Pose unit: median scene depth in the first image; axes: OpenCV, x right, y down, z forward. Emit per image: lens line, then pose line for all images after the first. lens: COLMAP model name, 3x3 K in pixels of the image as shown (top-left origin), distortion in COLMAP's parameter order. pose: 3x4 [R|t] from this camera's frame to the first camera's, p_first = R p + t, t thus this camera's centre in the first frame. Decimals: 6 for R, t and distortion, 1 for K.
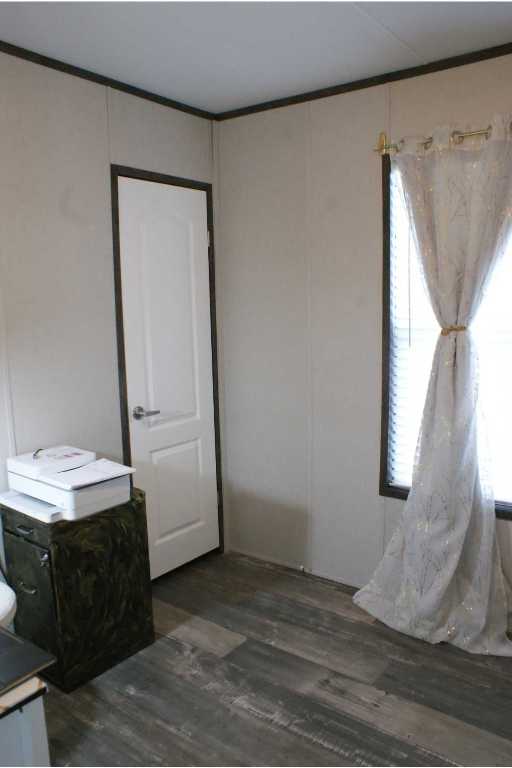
lens RADIAL K [[625.5, 0, 256.0], [0, 625.5, 384.0], [0, 0, 1]] dist [-0.064260, -0.000544]
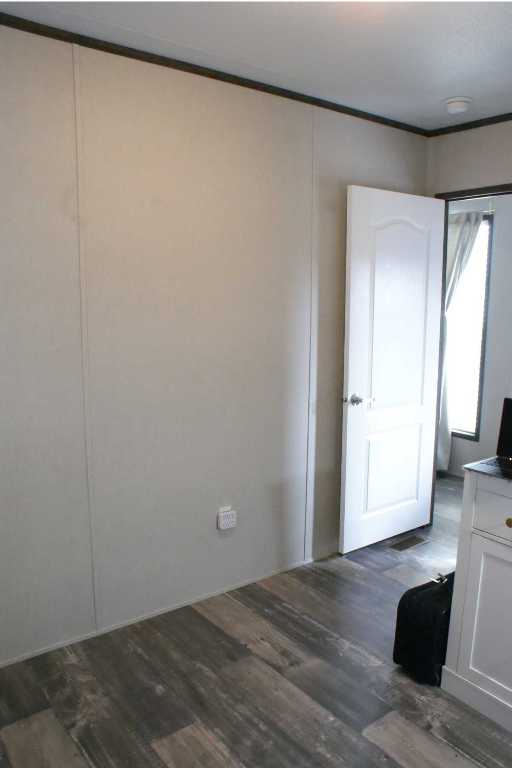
lens RADIAL K [[625.5, 0, 256.0], [0, 625.5, 384.0], [0, 0, 1]] dist [-0.064260, -0.000544]
pose [[-0.967373, -0.036278, 0.250746, -0.071220], [0.034012, 0.962142, 0.270418, -0.259312], [-0.251064, 0.270123, -0.929516, 1.841790]]
